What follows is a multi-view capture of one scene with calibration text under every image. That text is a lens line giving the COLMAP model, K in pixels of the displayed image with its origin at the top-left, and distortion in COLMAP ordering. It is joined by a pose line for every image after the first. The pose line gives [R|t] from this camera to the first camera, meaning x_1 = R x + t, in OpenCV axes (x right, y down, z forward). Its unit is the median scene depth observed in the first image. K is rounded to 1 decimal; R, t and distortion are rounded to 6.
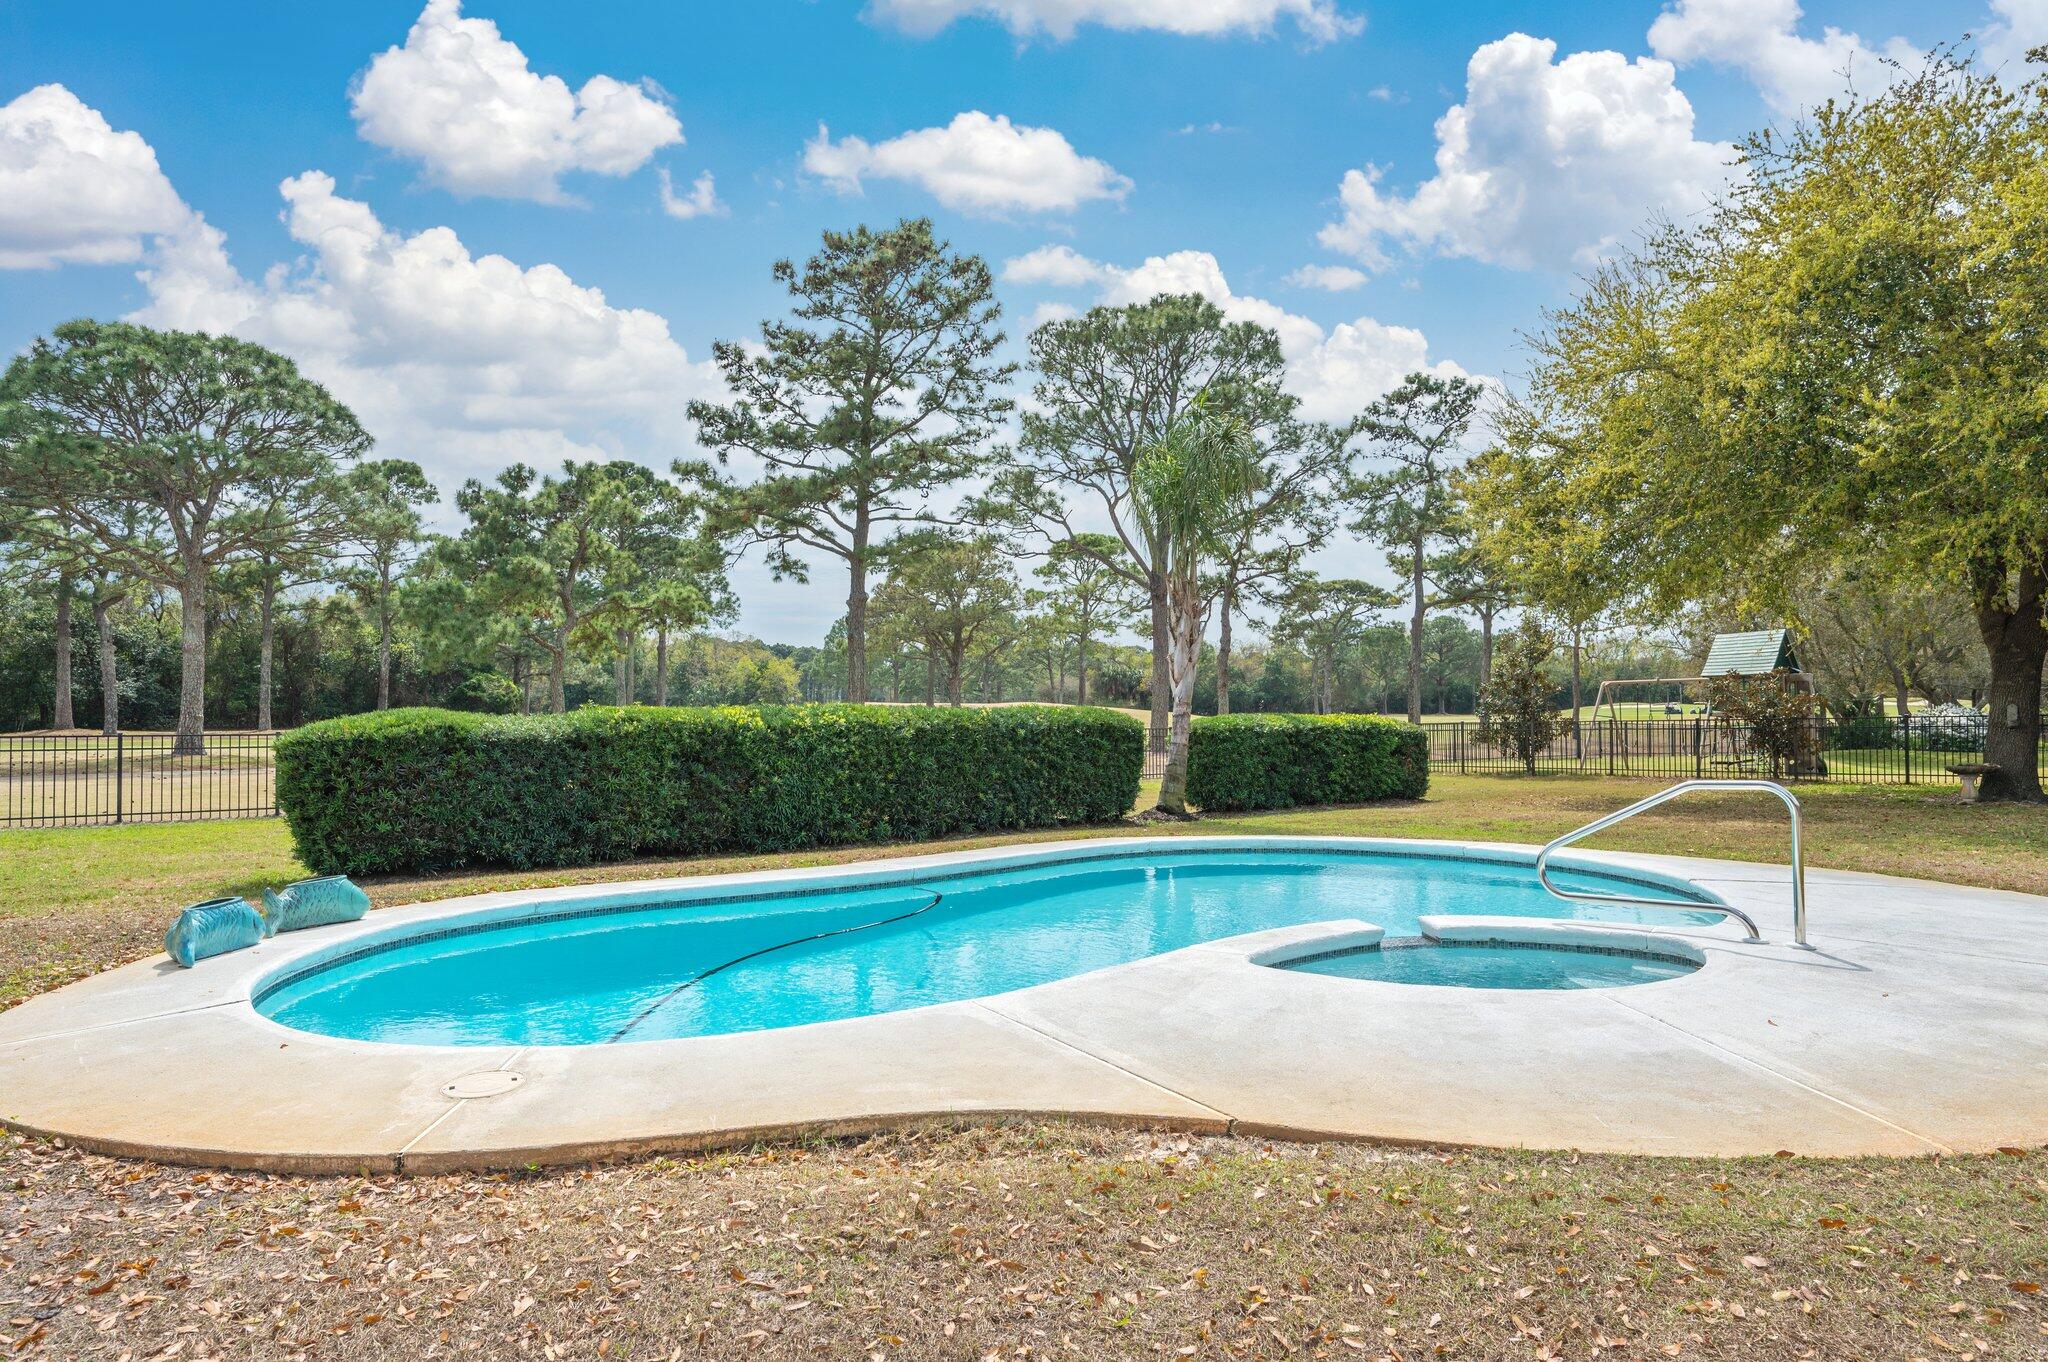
lens RADIAL K [[1190.6, 0, 1022.8], [0, 1190.6, 758.7], [0, 0, 1]] dist [0.005778, -0.001854]
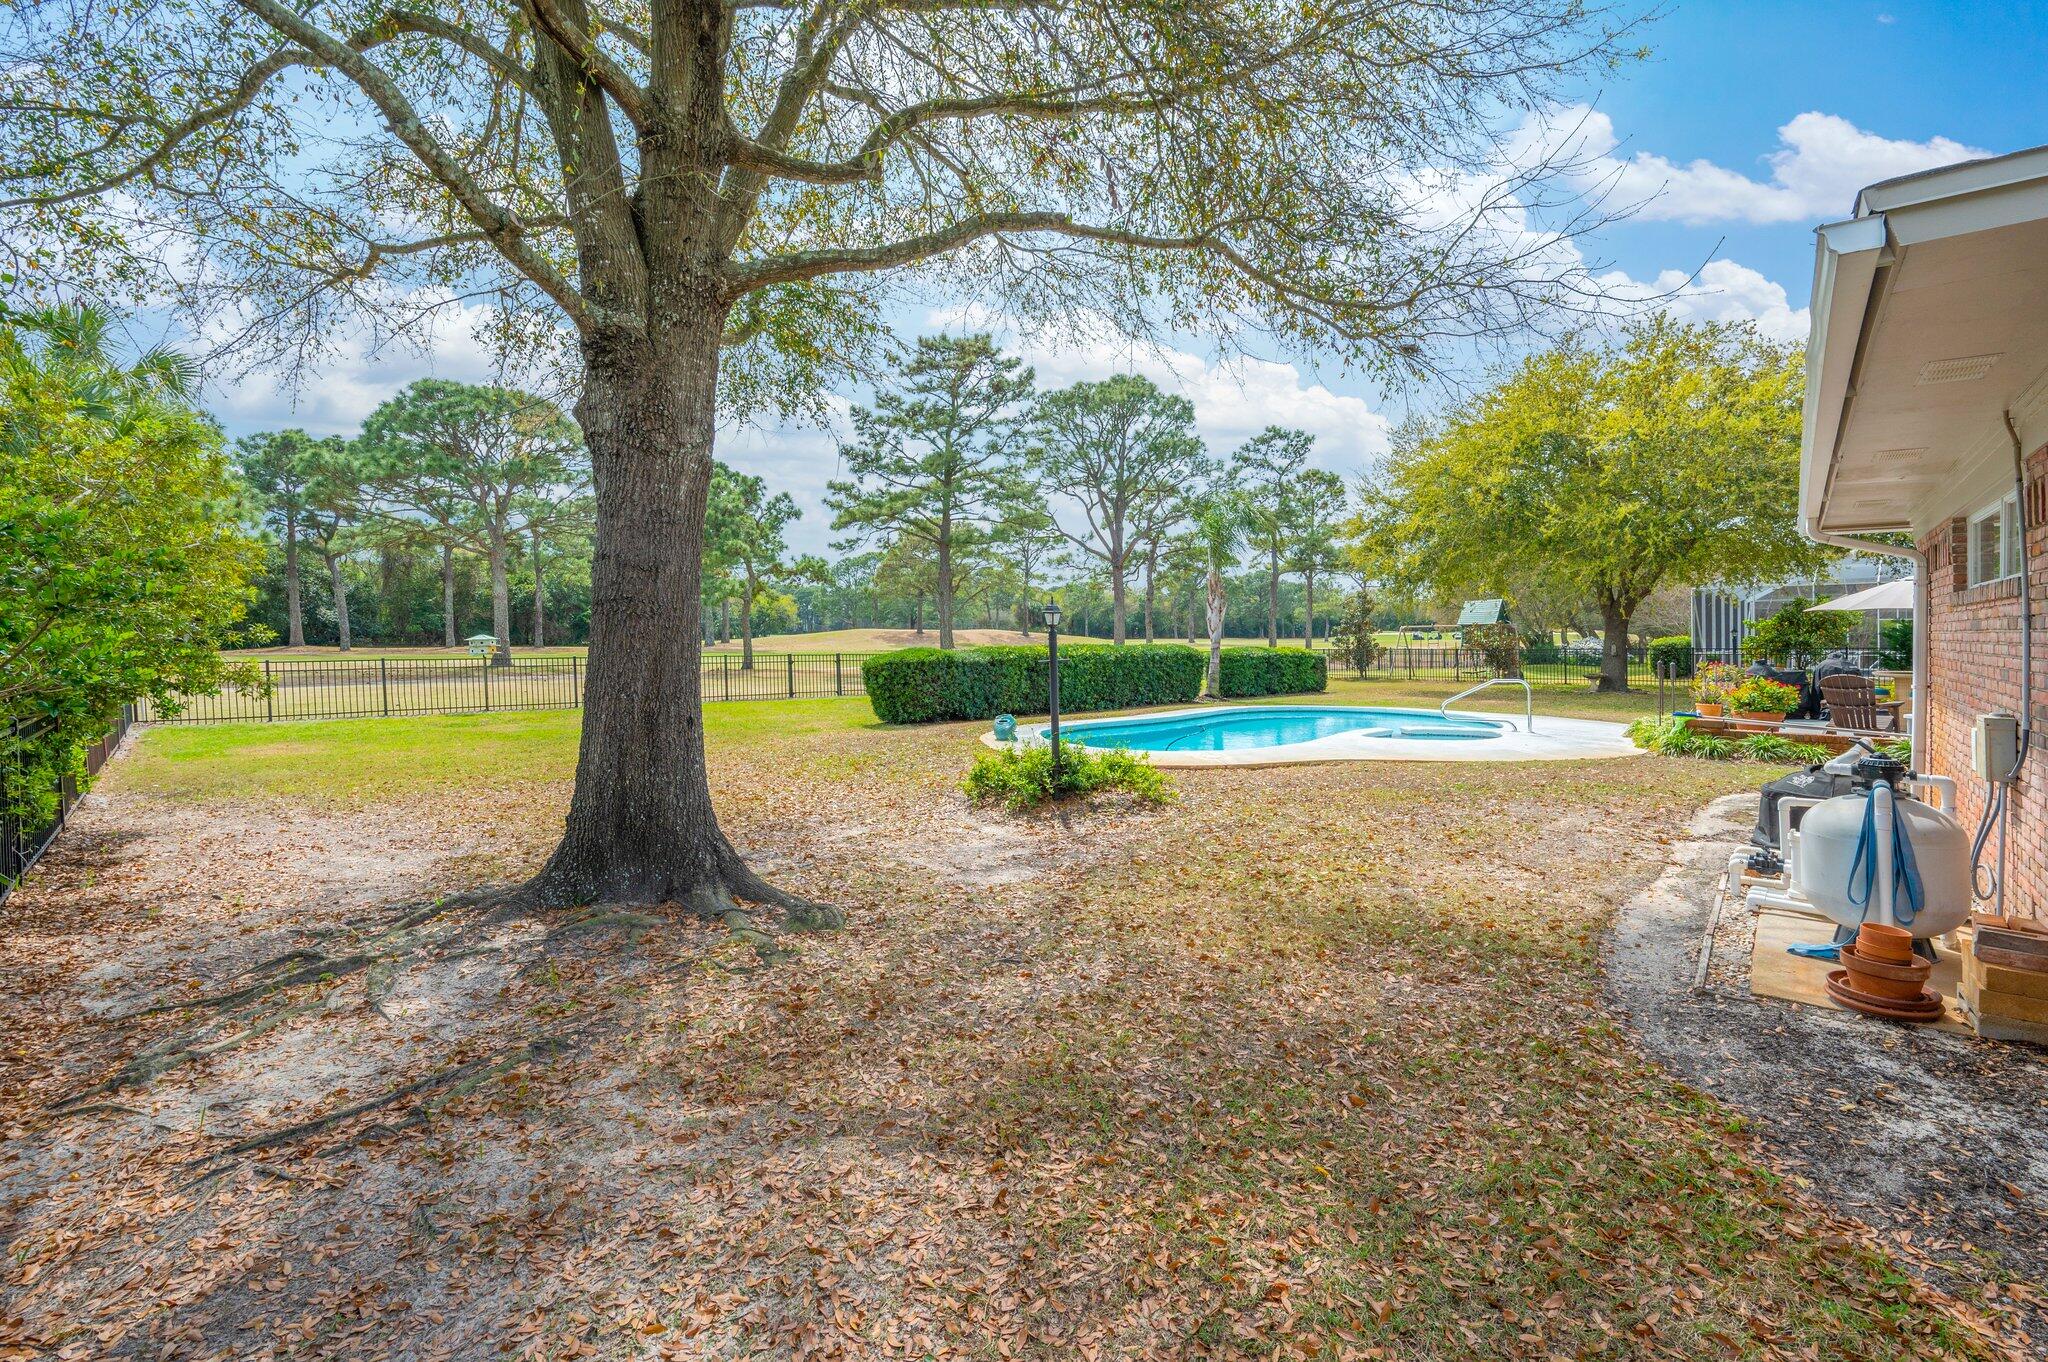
lens RADIAL K [[878.2, 0, 1014.1], [0, 878.2, 672.8], [0, 0, 1]] dist [0.011901, 0.000039]
pose [[0.997025, 0.001085, 0.077074, -0.131453], [-0.001487, 0.999986, 0.005157, -0.001224], [-0.077068, -0.005256, 0.997012, -0.180610]]
